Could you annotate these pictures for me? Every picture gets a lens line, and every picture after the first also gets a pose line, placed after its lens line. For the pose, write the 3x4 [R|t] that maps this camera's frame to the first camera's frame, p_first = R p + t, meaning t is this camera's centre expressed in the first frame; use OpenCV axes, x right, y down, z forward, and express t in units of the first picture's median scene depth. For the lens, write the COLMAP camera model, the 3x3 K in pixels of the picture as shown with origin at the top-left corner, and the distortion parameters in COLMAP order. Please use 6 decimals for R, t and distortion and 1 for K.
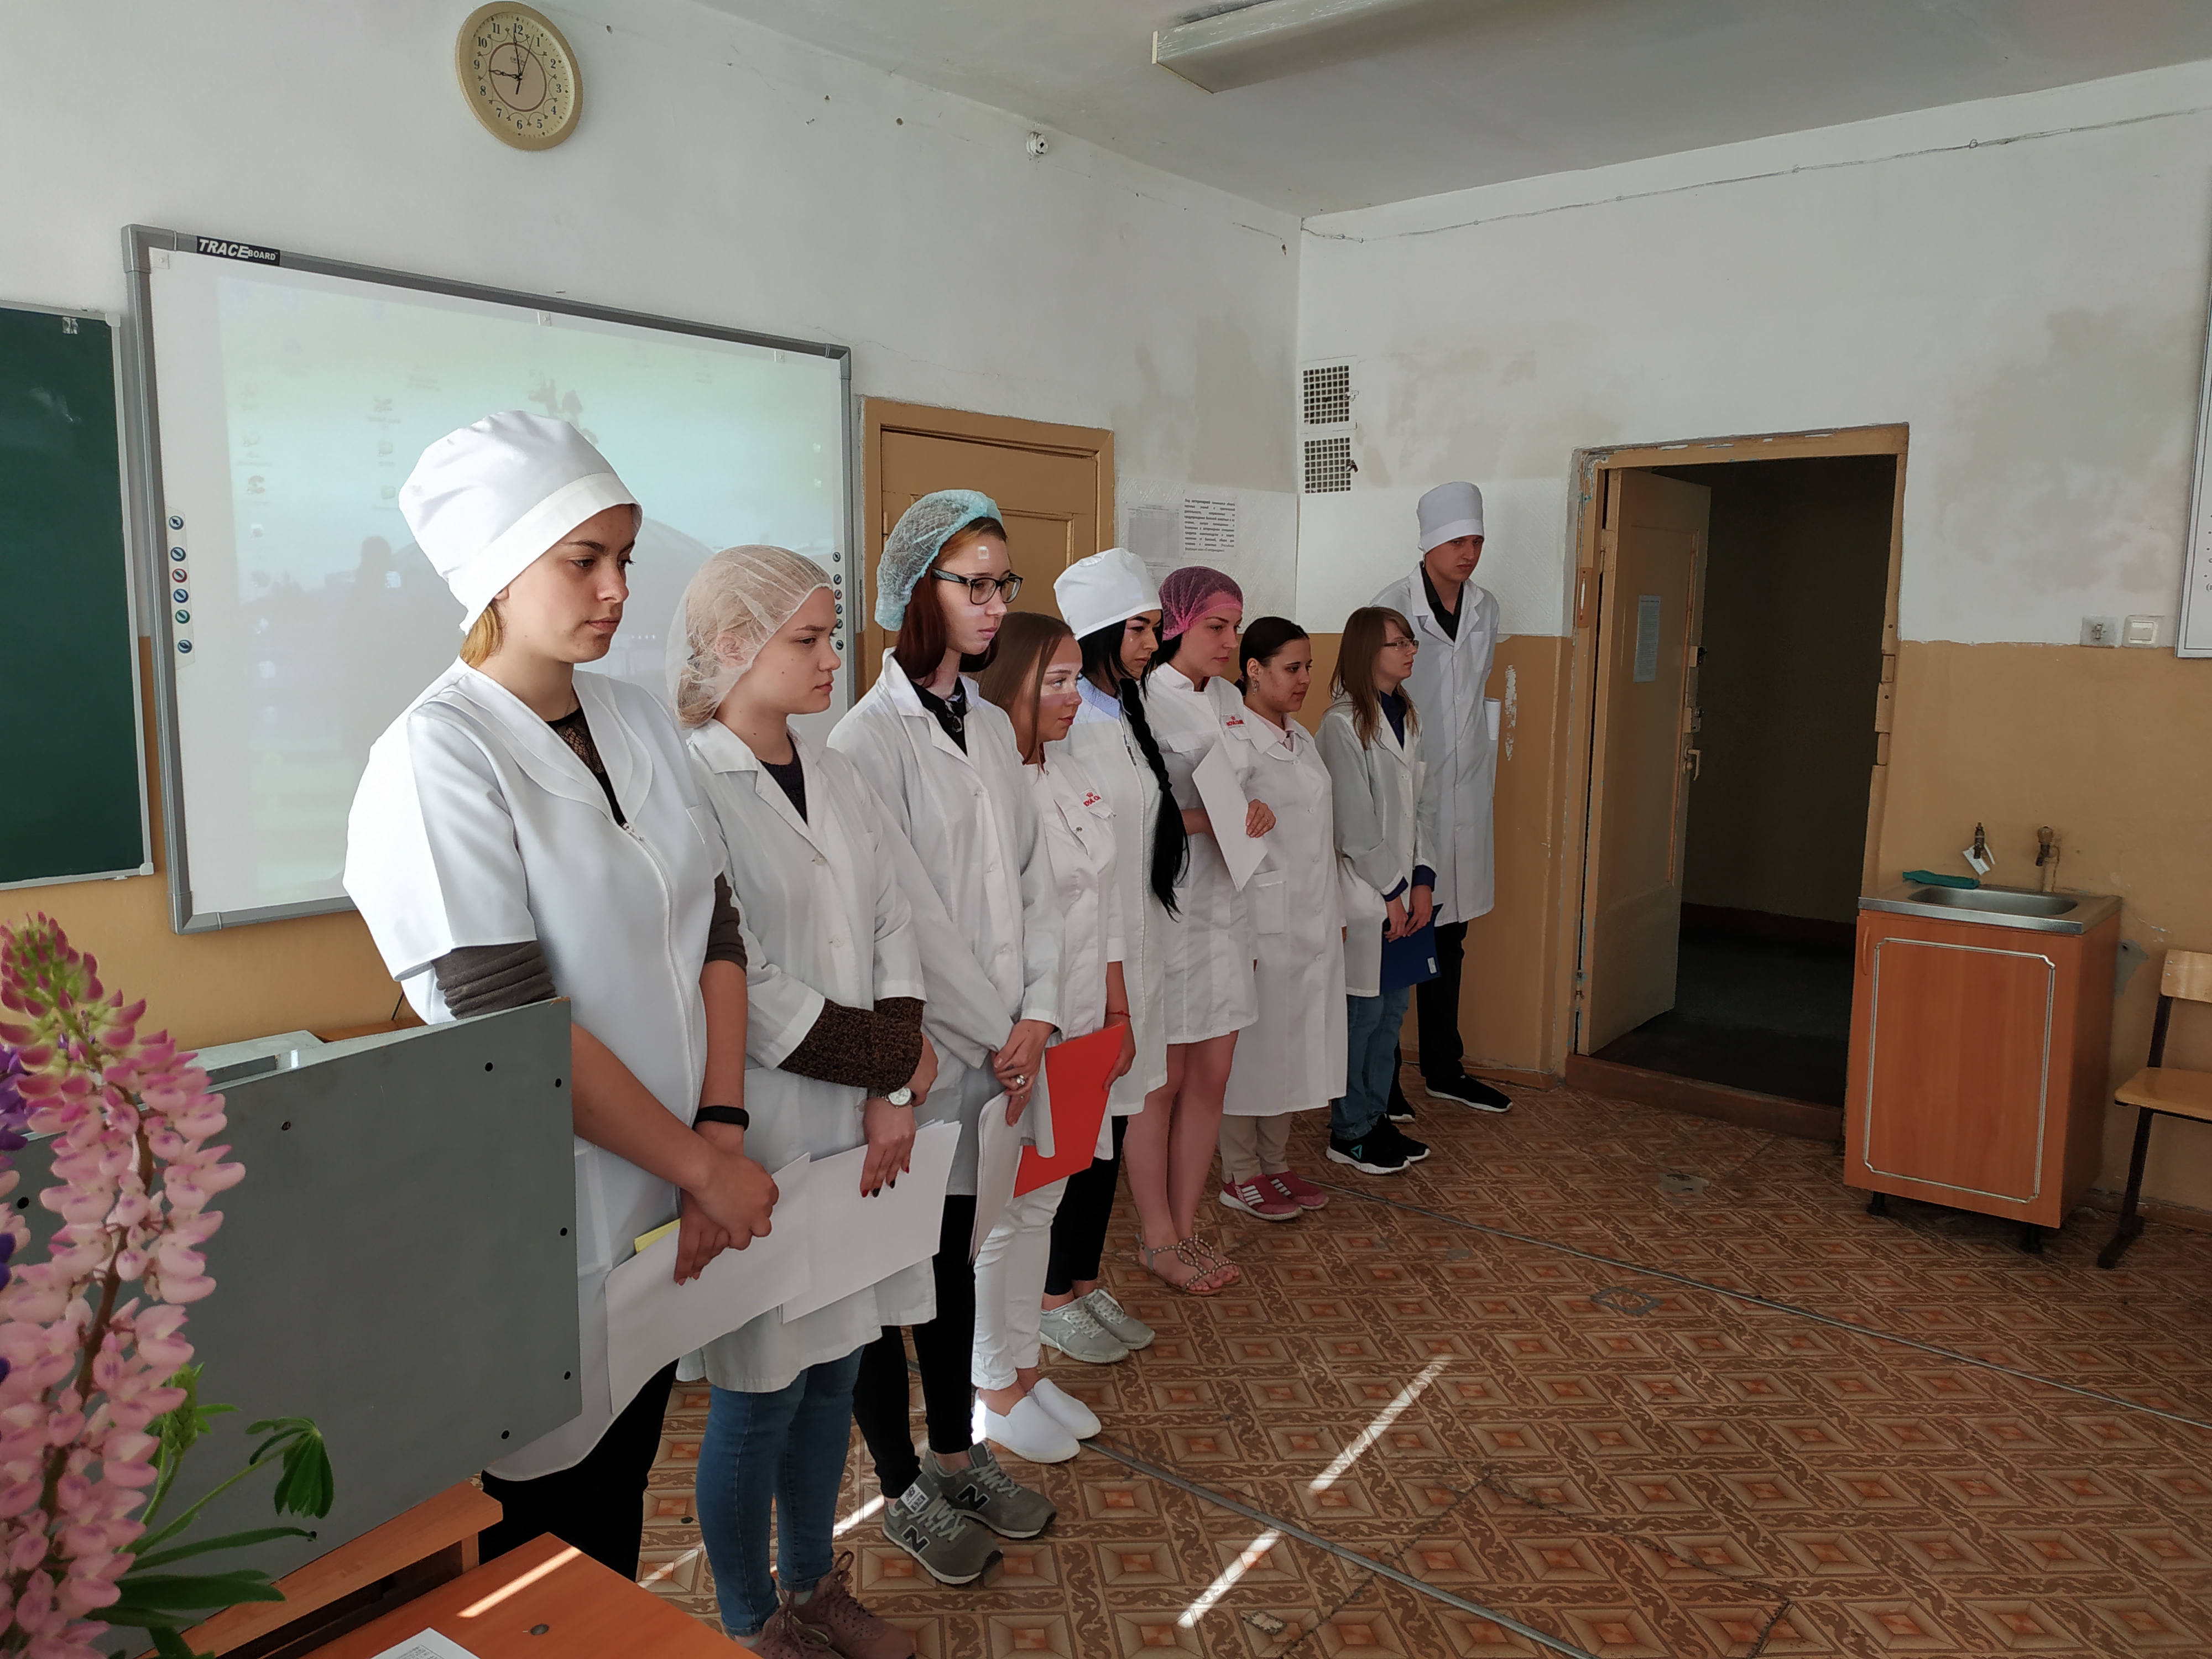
lens RADIAL K [[1594.4, 0, 1093.2], [0, 1594.4, 831.6], [0, 0, 1]] dist [-0.004082, -0.005623]
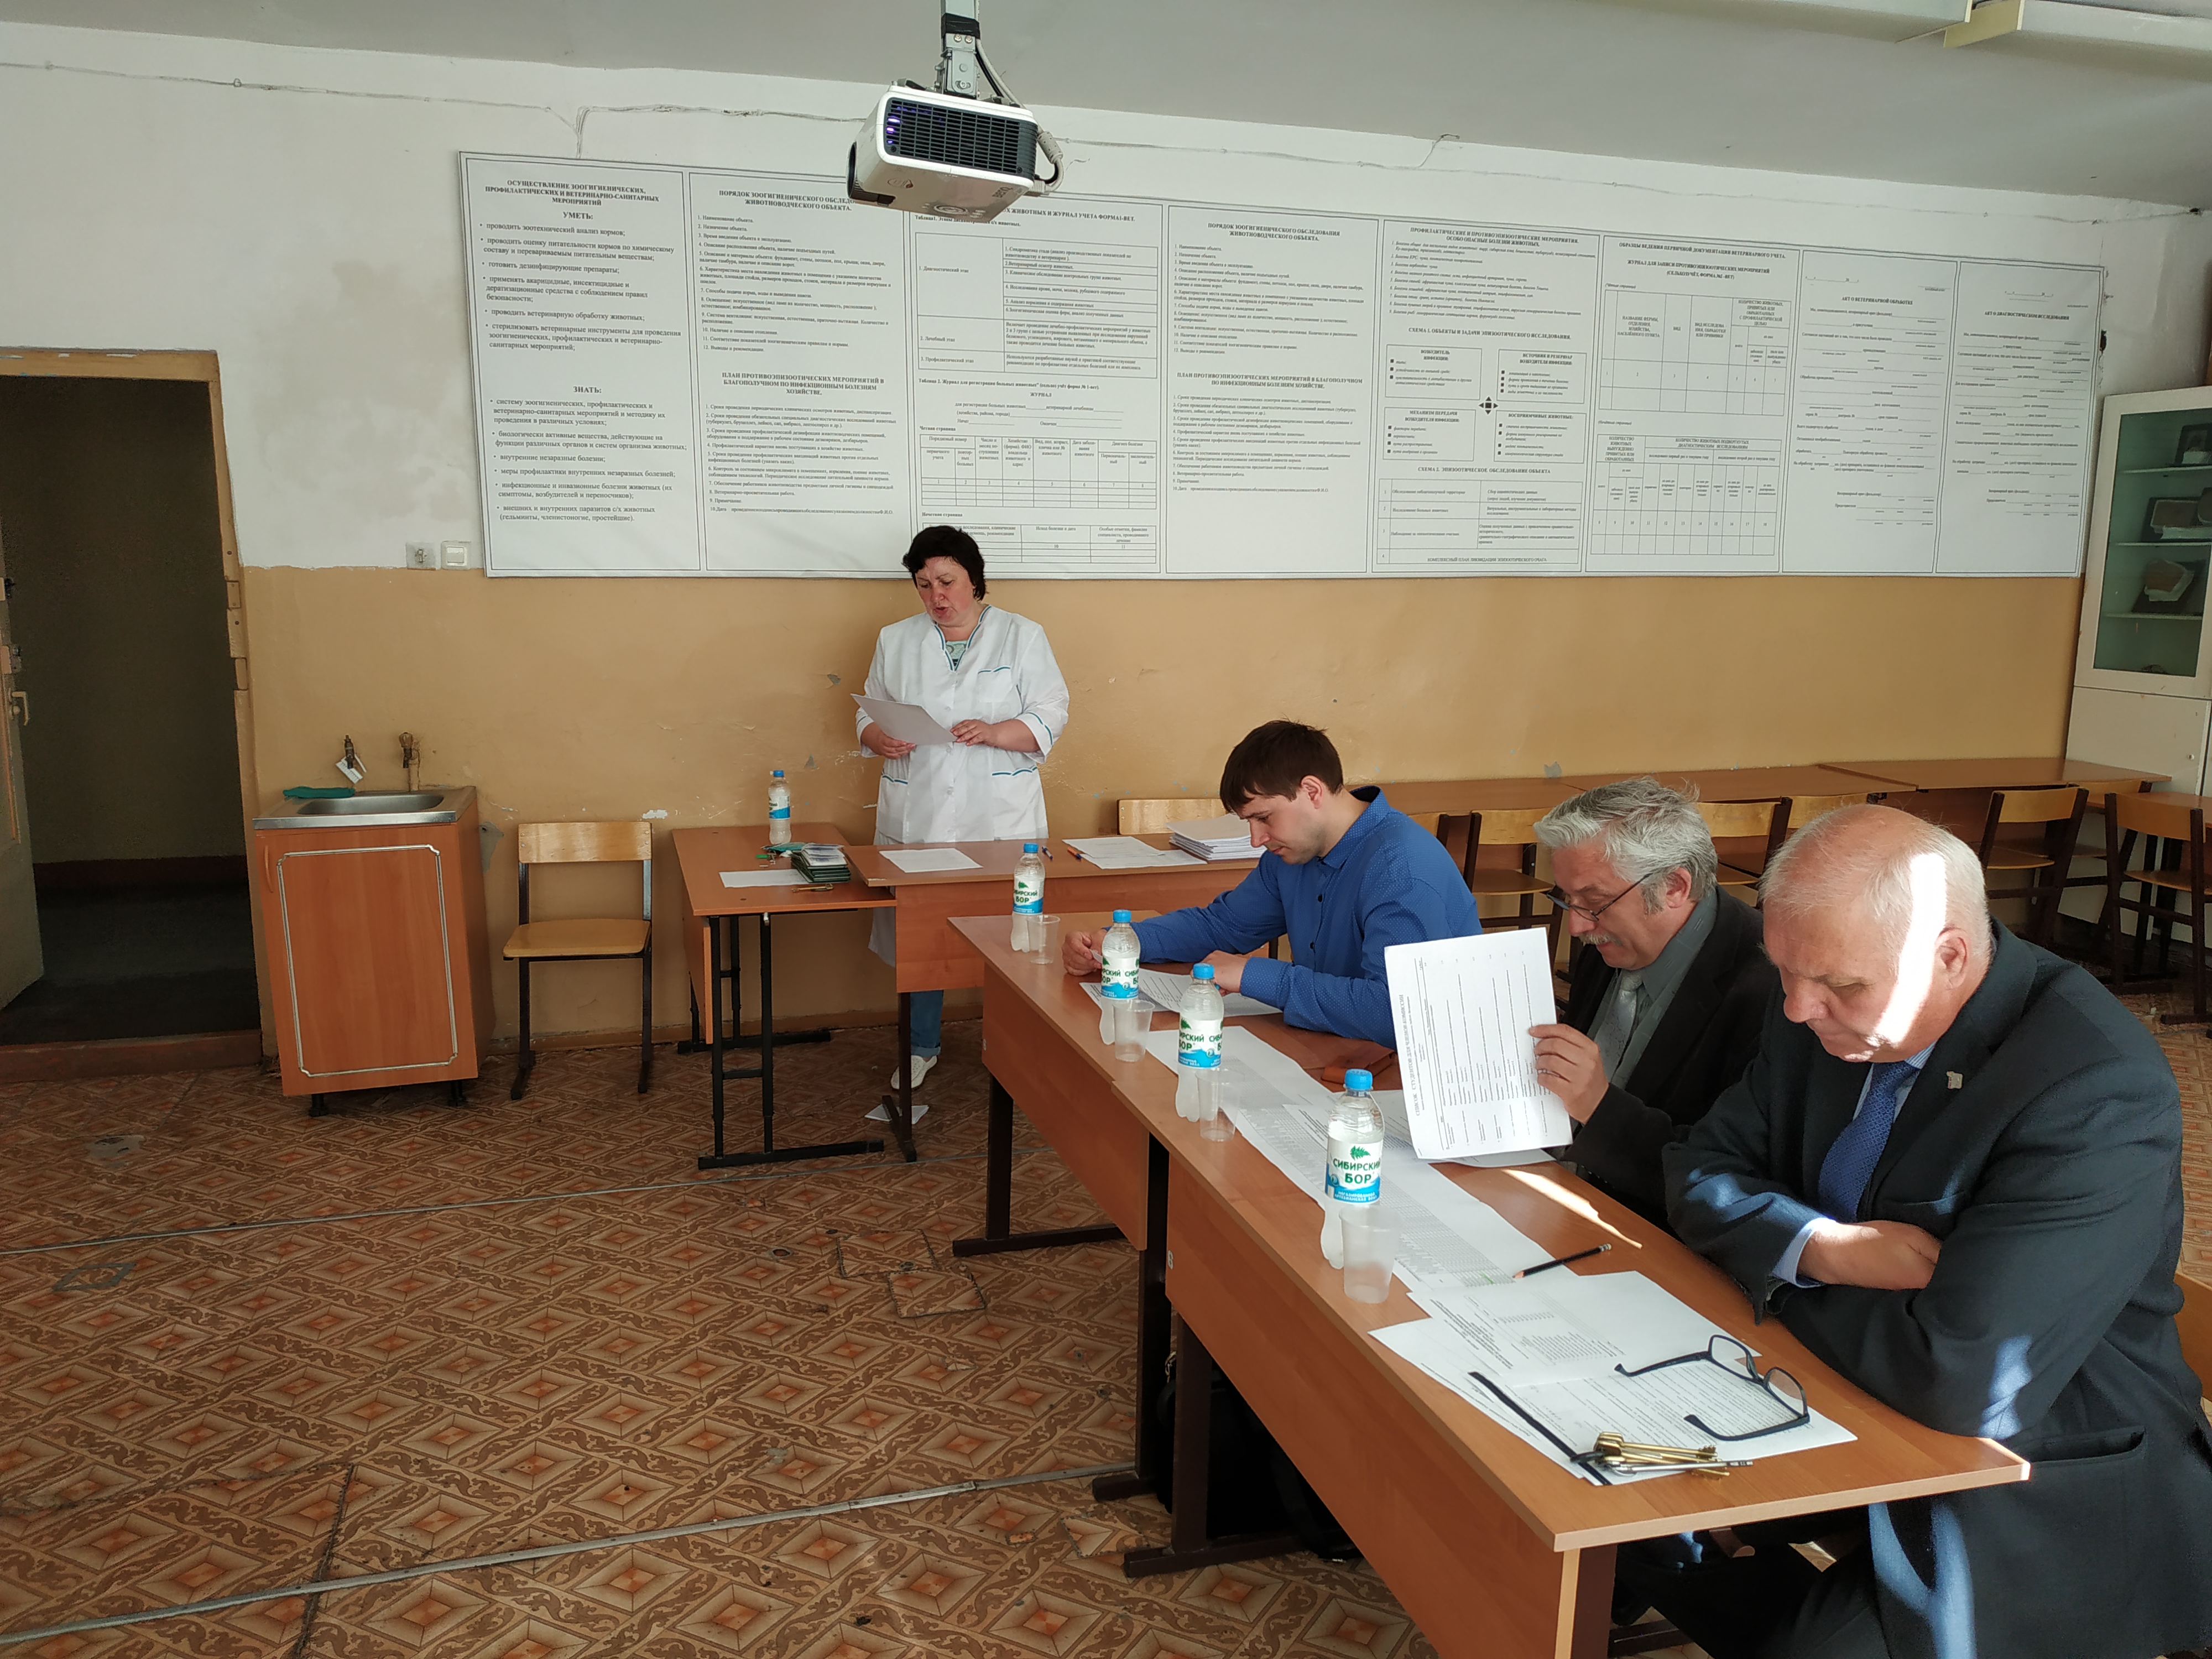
lens RADIAL K [[1594.4, 0, 1093.2], [0, 1594.4, 831.6], [0, 0, 1]] dist [-0.004082, -0.005623]
pose [[0.546762, -0.149442, 0.823844, -0.070863], [0.113768, 0.988077, 0.103729, 0.004768], [-0.829523, 0.037012, 0.557245, -0.018034]]
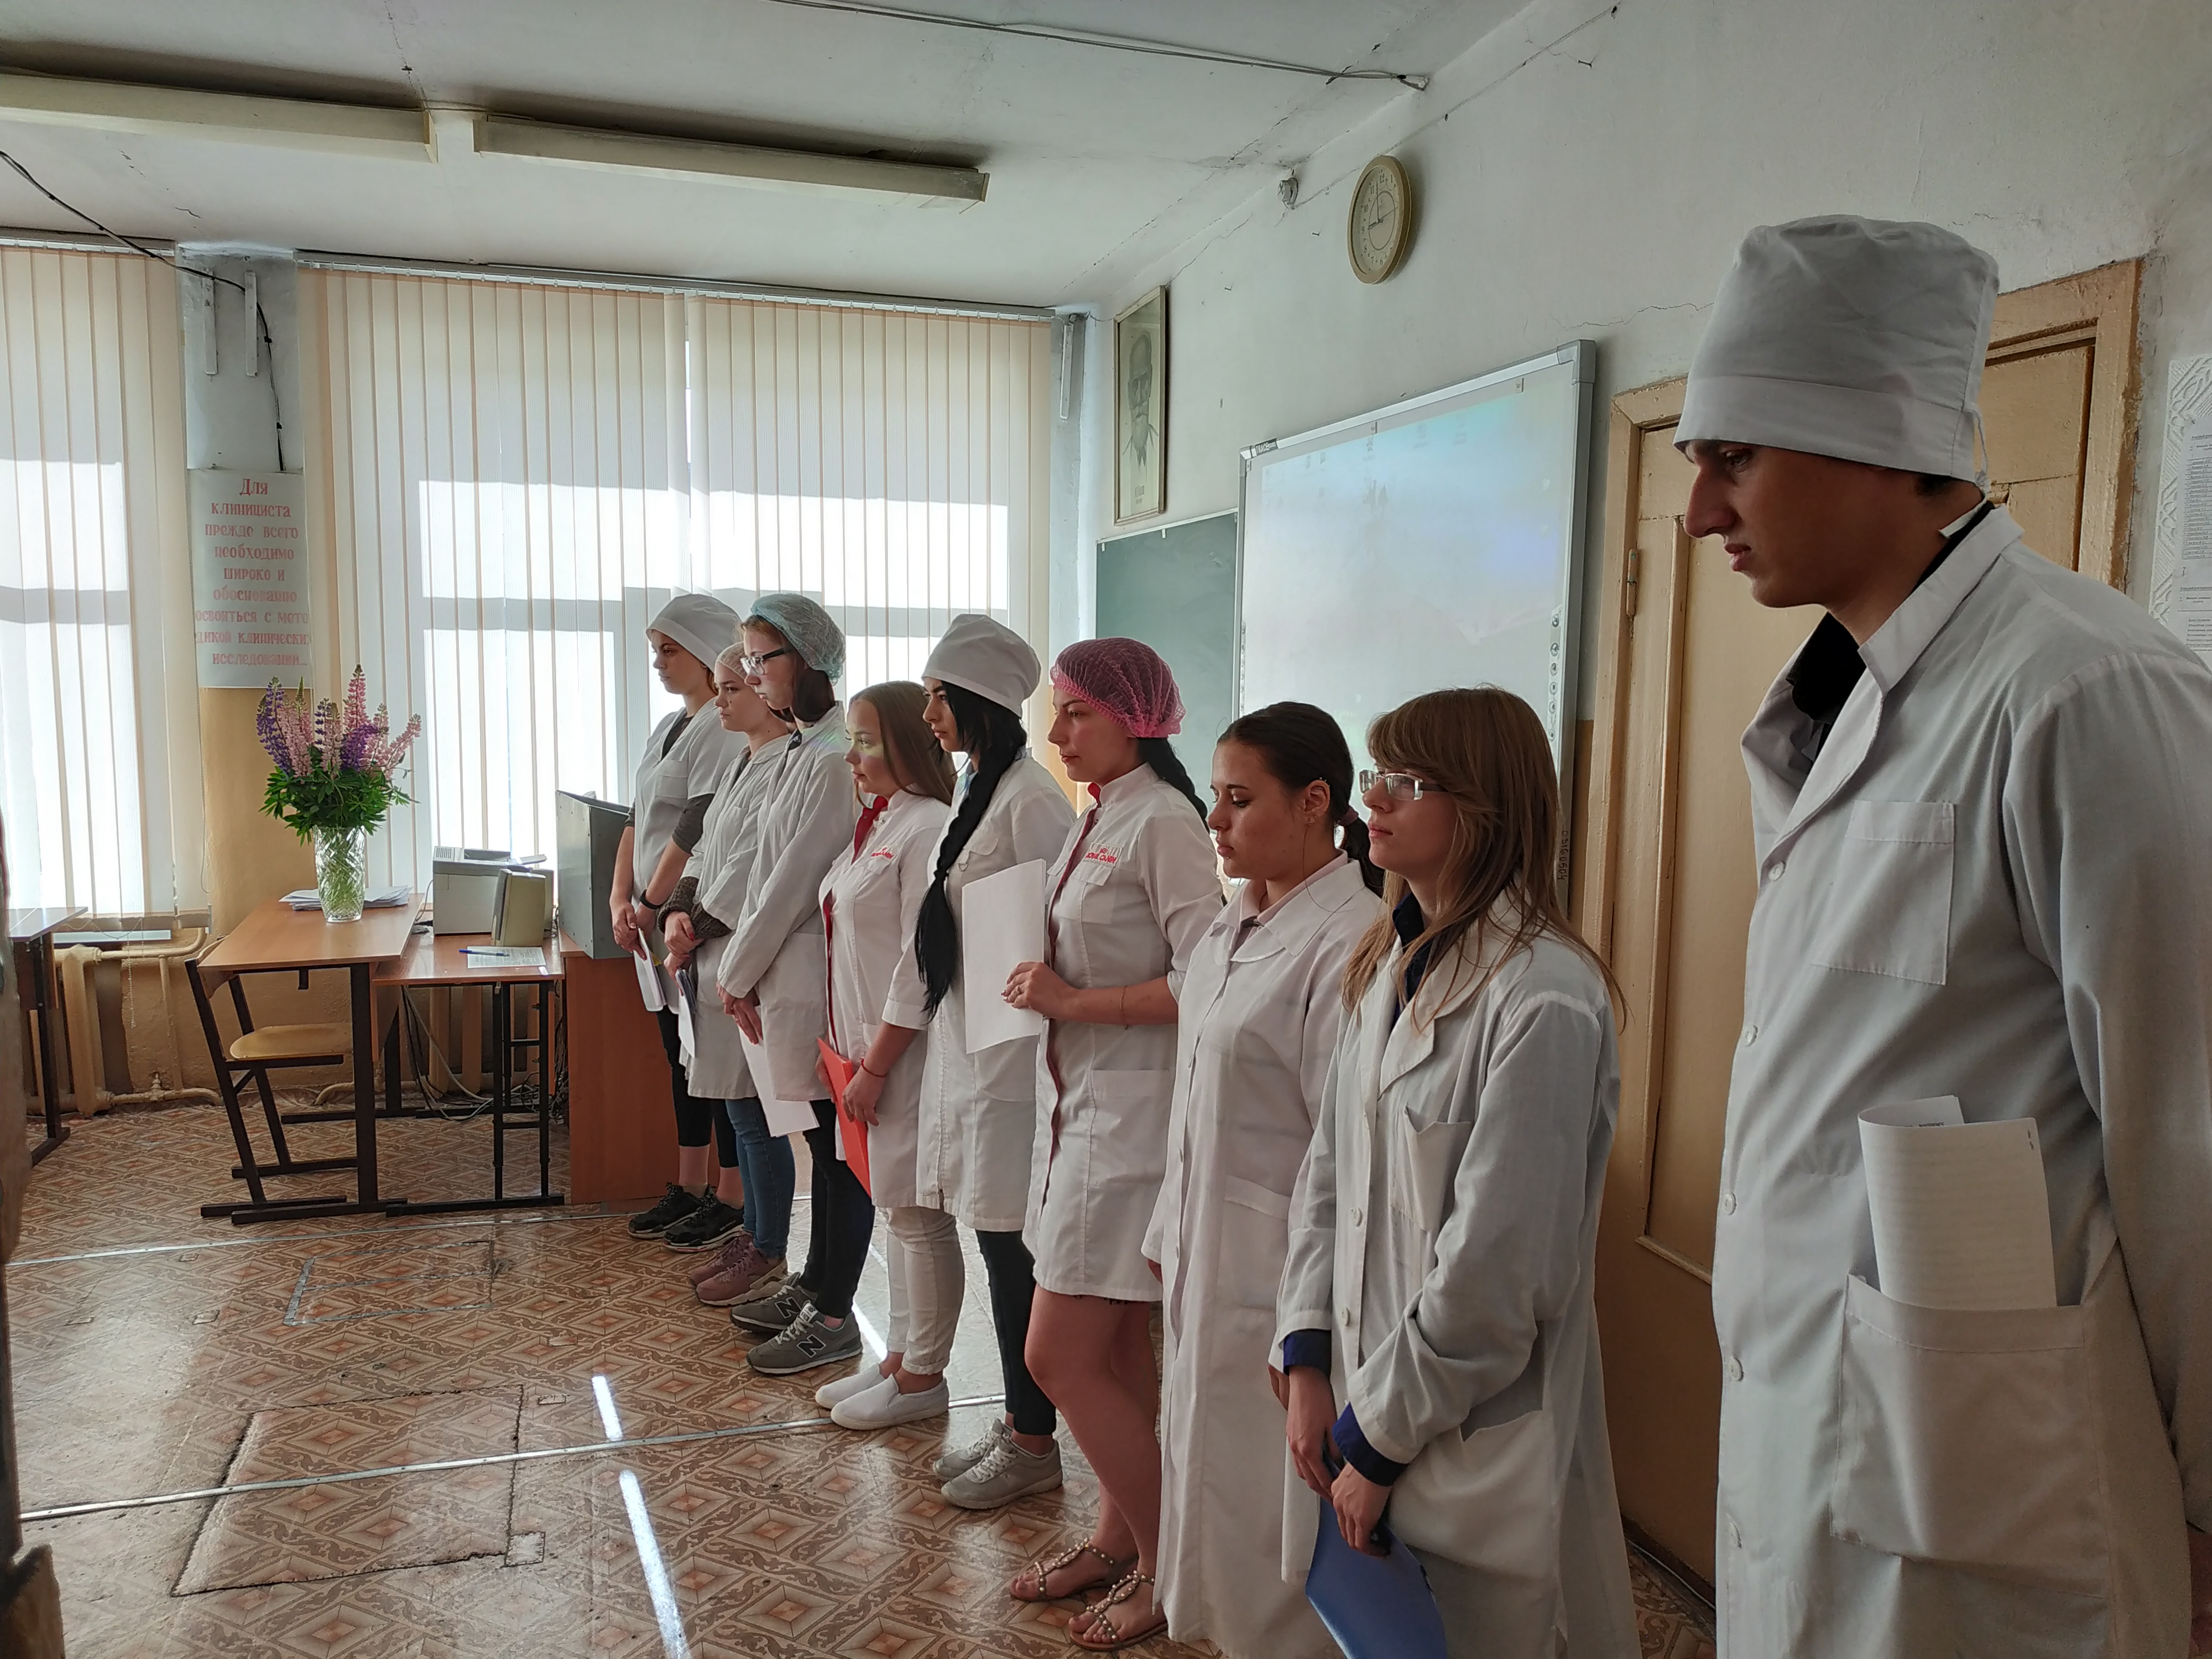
lens RADIAL K [[1594.4, 0, 1093.2], [0, 1594.4, 831.6], [0, 0, 1]] dist [-0.004082, -0.005623]
pose [[-0.535706, 0.072636, -0.841274, 0.622547], [-0.134660, 0.976194, 0.170034, -0.180286], [0.833598, 0.204374, -0.513172, 1.264522]]
